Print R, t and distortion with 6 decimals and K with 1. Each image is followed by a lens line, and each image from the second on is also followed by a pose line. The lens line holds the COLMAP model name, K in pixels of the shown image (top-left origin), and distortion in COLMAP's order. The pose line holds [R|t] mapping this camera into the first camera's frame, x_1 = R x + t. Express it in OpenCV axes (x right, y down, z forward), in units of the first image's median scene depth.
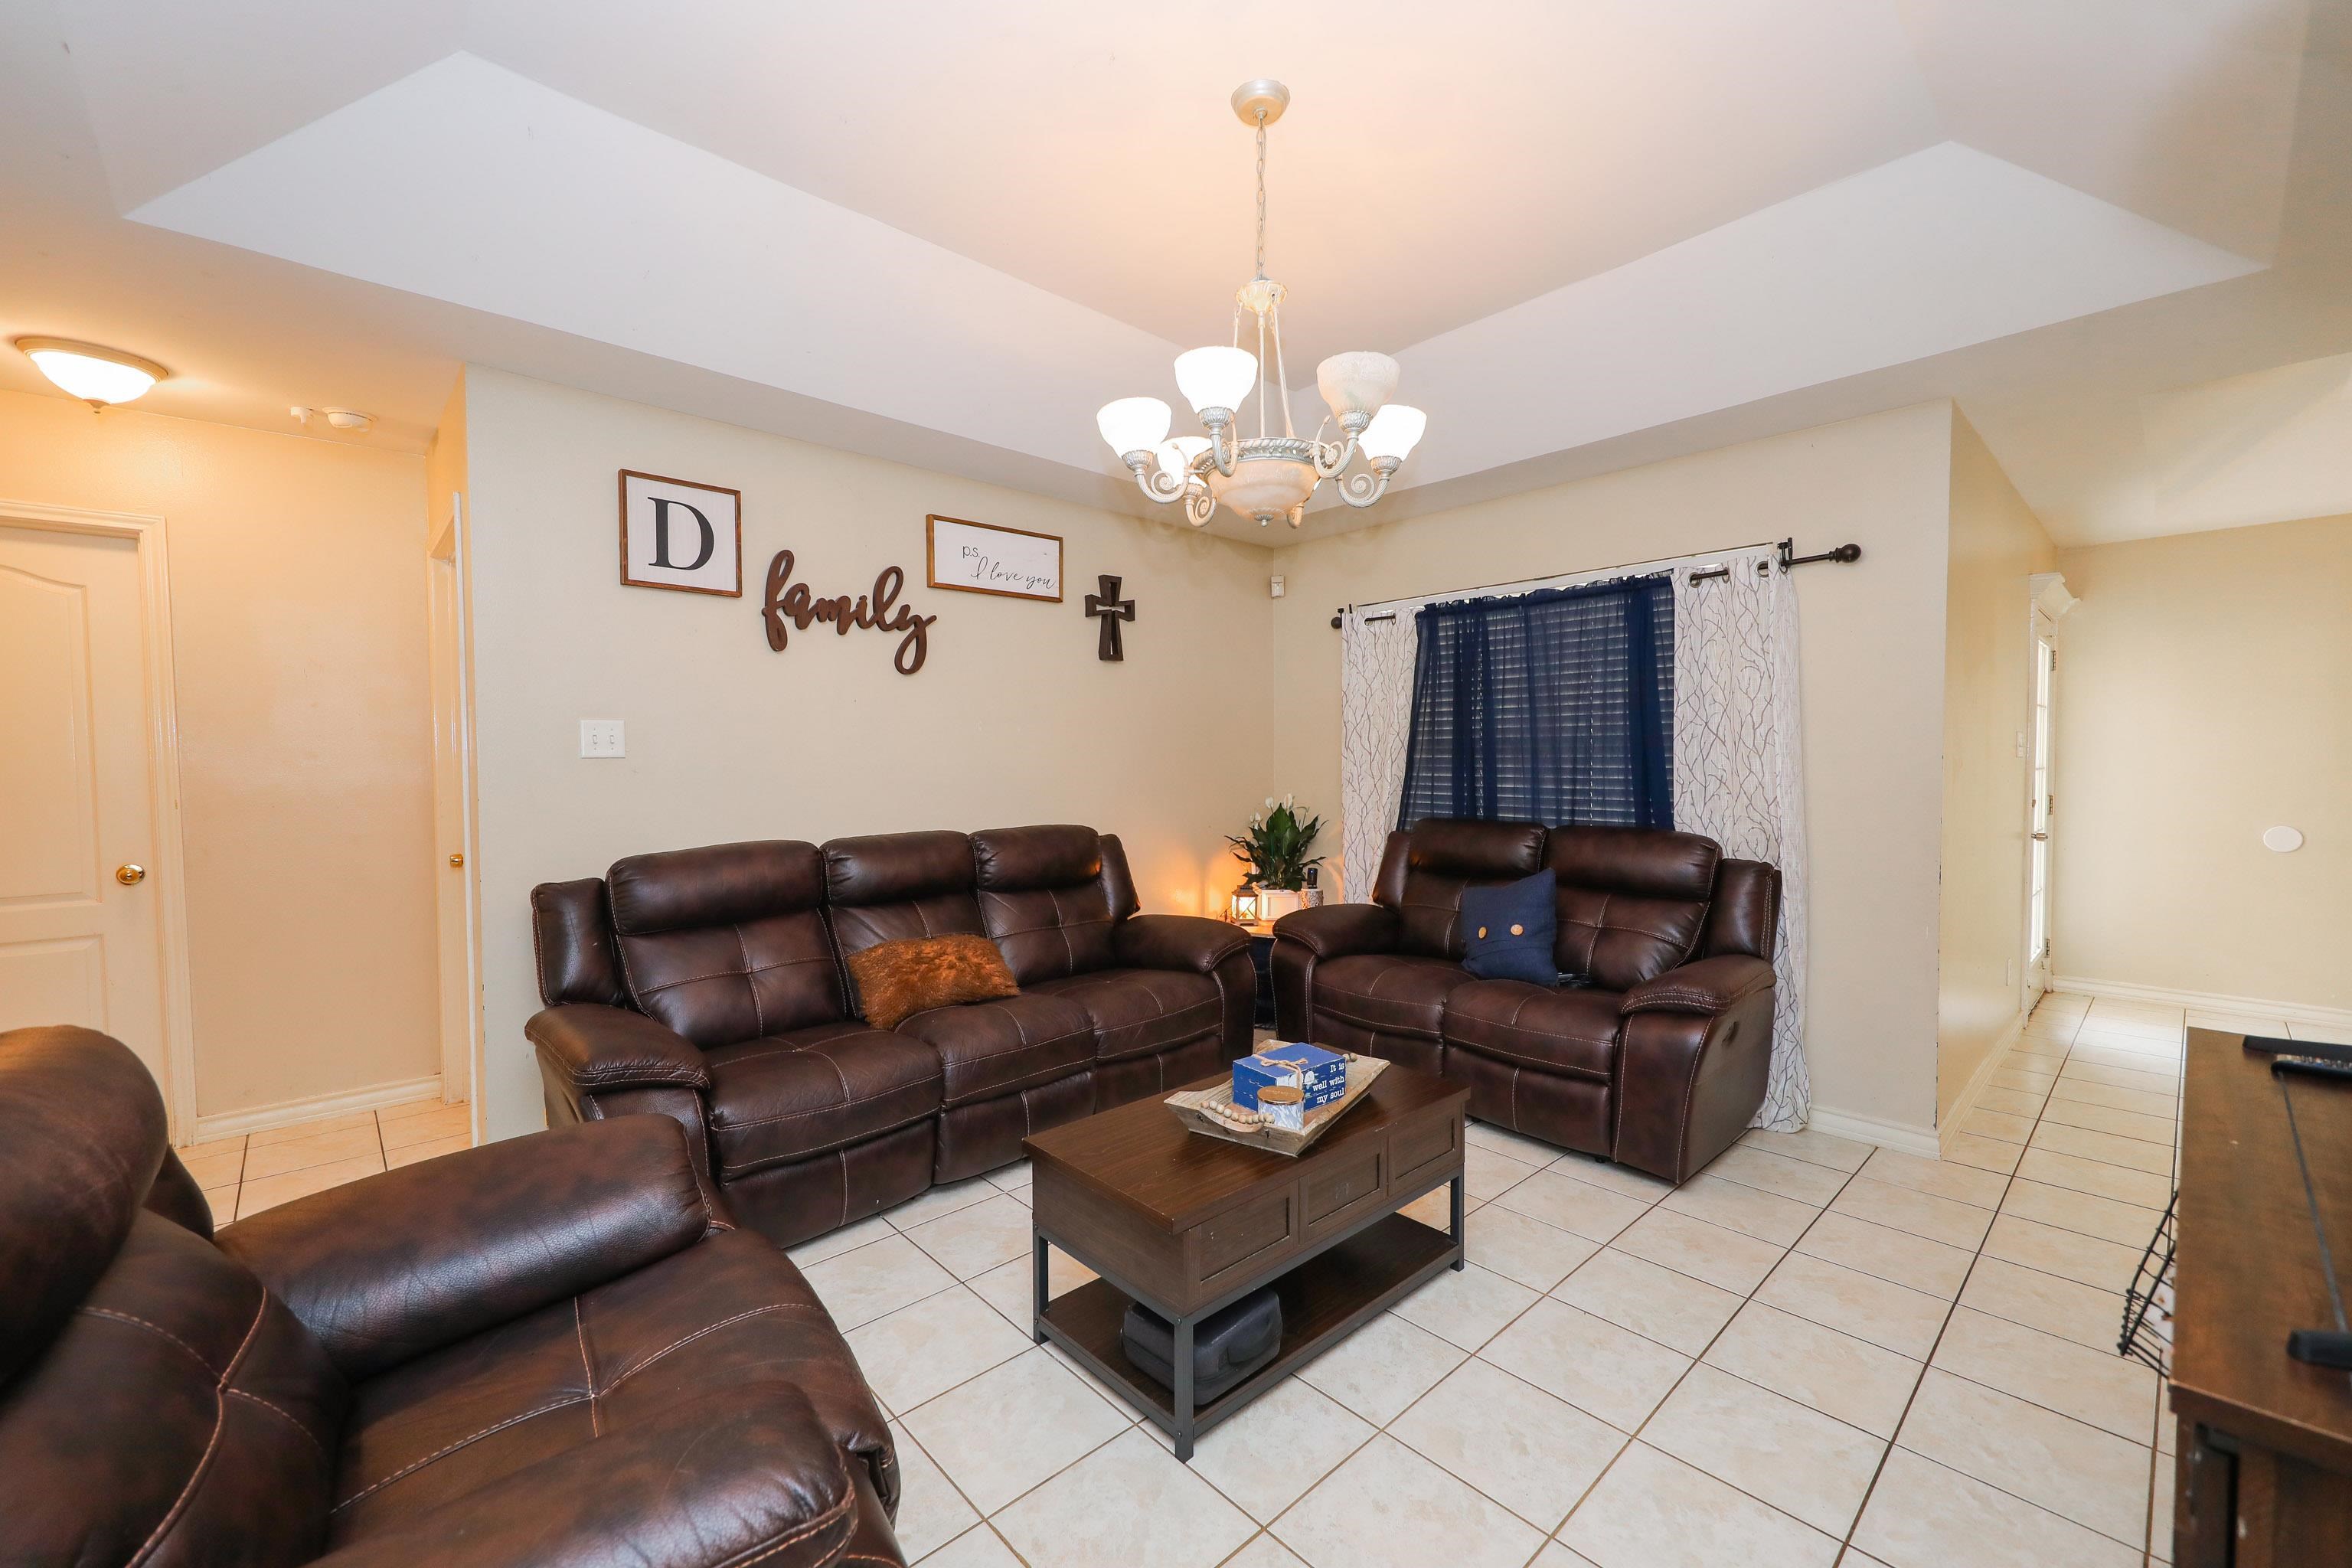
lens RADIAL K [[930.7, 0, 1175.1], [0, 930.7, 791.5], [0, 0, 1]] dist [0.019491, -0.007875]
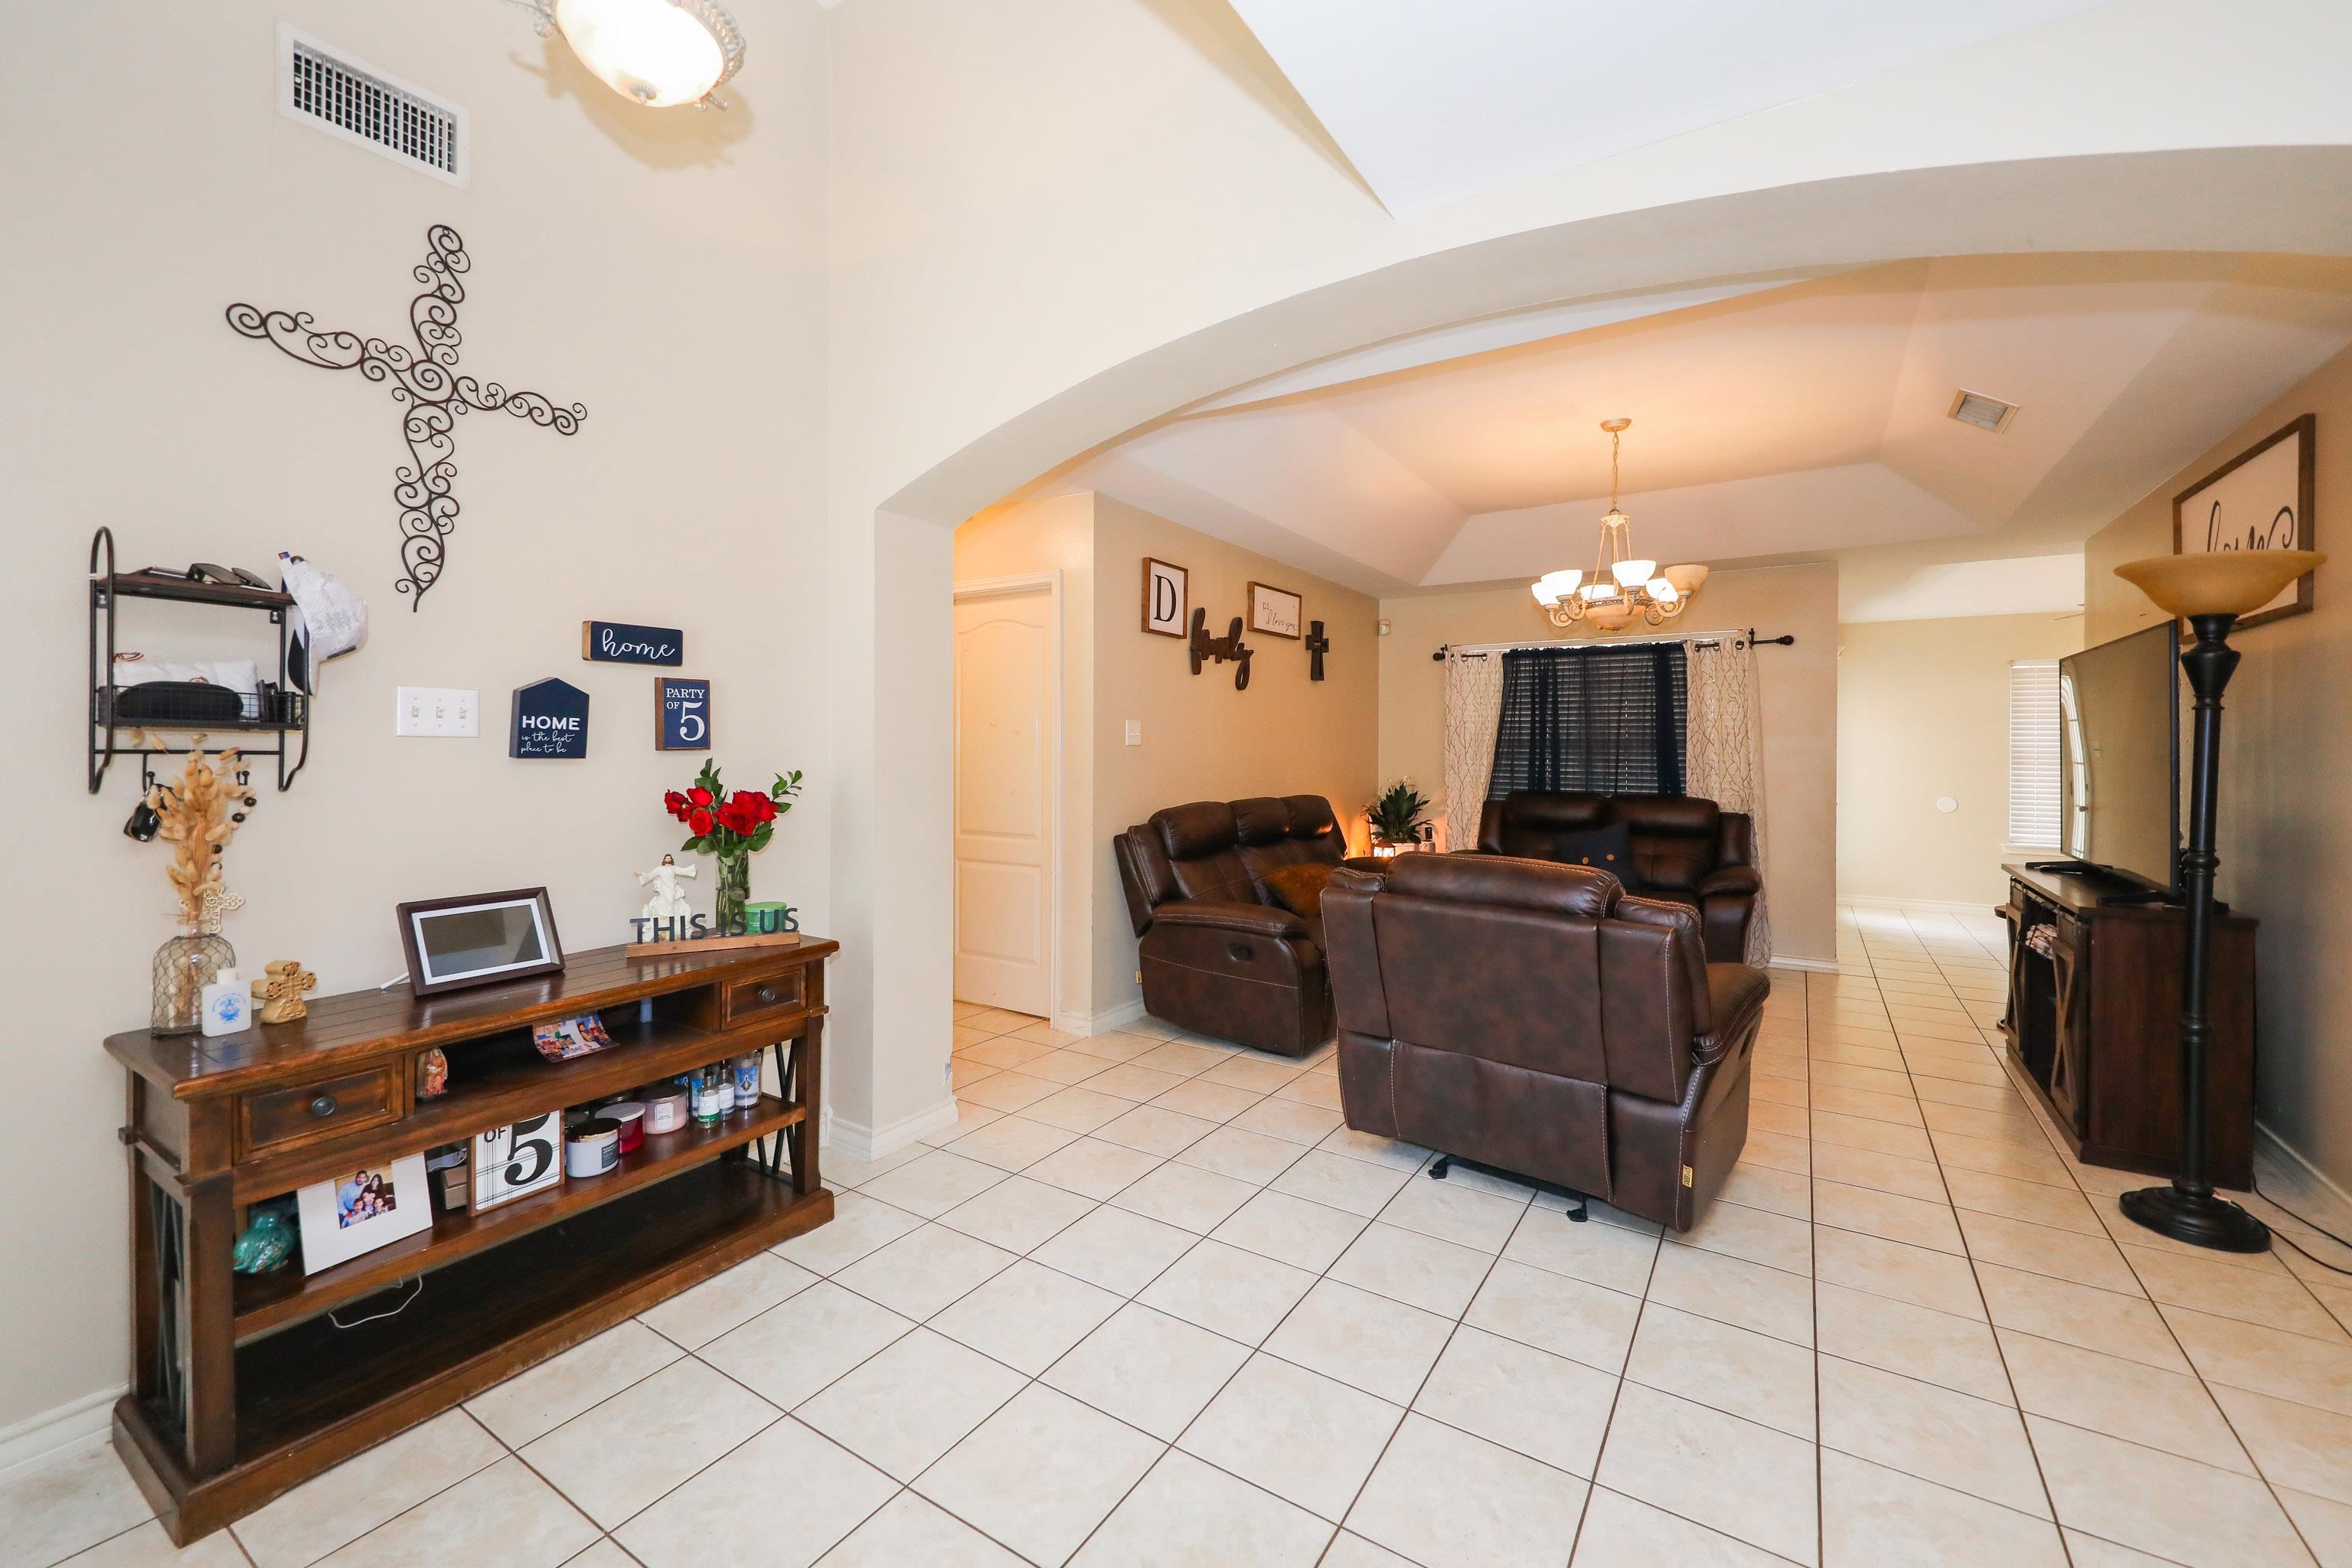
lens RADIAL K [[950.9, 0, 1174.5], [0, 950.9, 754.1], [0, 0, 1]] dist [0.002335, -0.000180]
pose [[0.969170, 0.010135, 0.246184, -0.779241], [-0.002503, 0.999507, -0.031293, 0.021996], [-0.246380, 0.029712, 0.968718, -0.425671]]
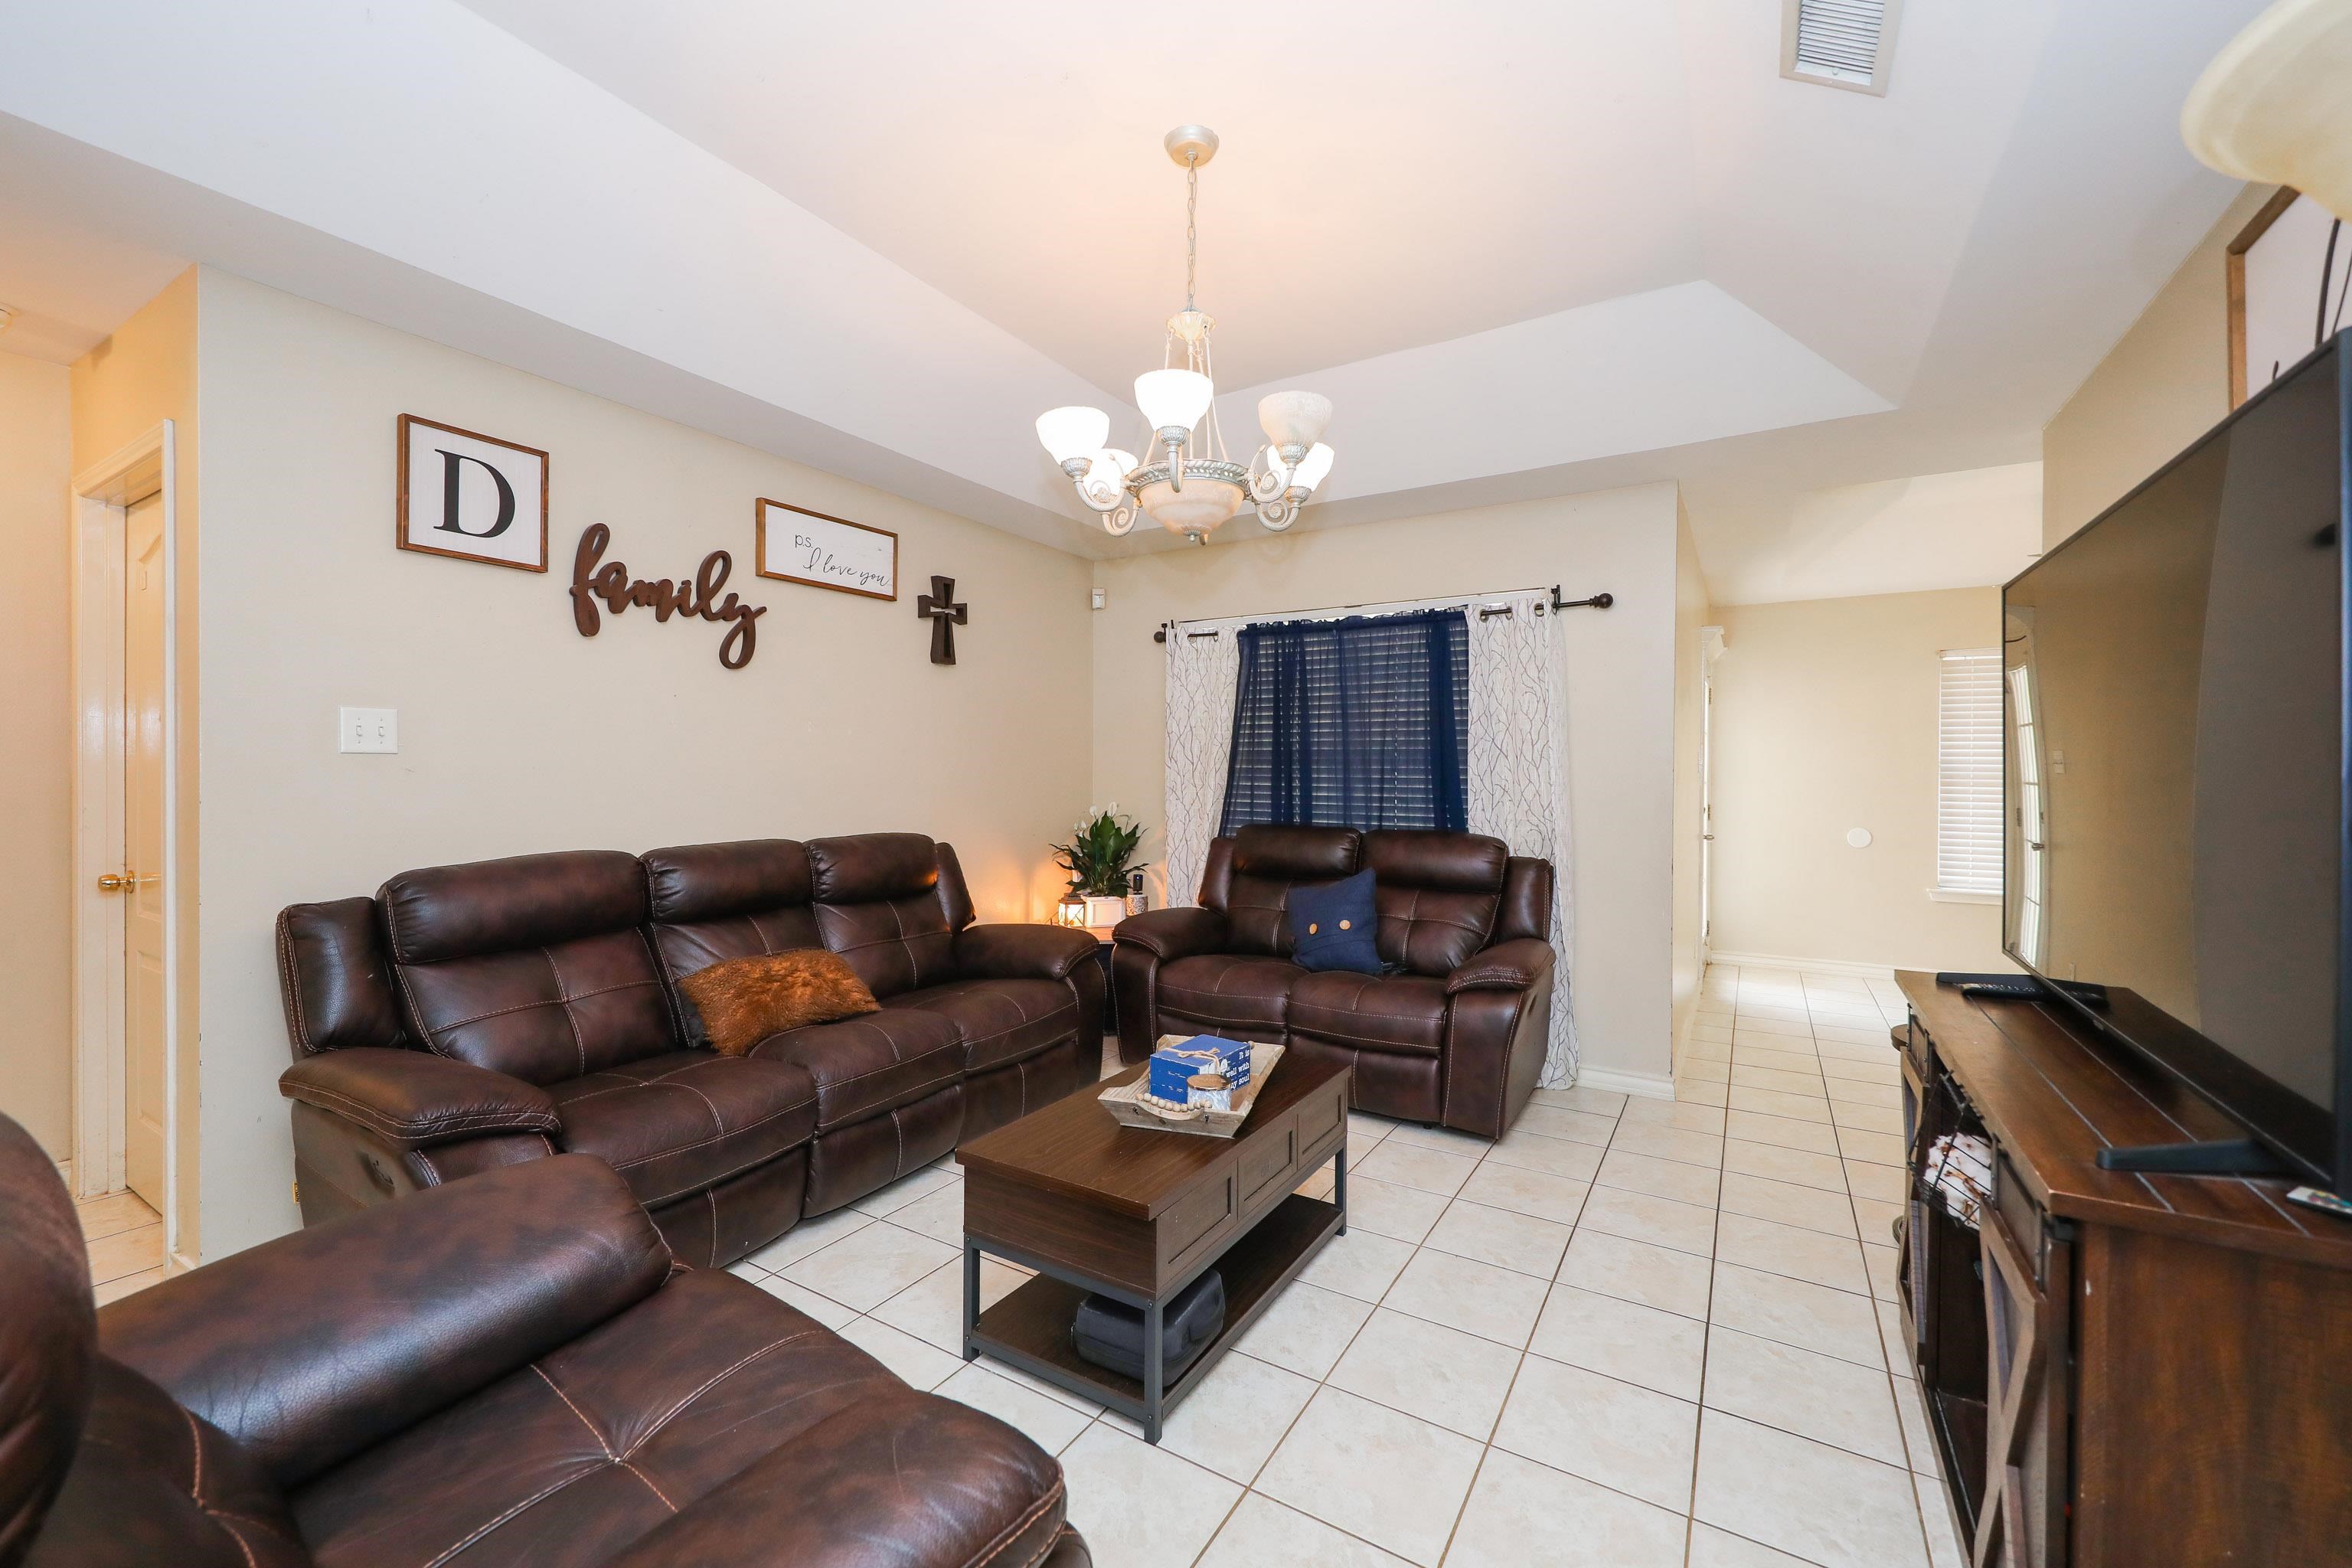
lens RADIAL K [[938.0, 0, 1176.0], [0, 938.0, 784.0], [0, 0, 1]] dist [0.016312, -0.005103]
pose [[0.962001, 0.007104, 0.272952, -0.124838], [-0.000769, 0.999728, -0.023311, 0.009049], [-0.273044, 0.022216, 0.961745, -0.006667]]
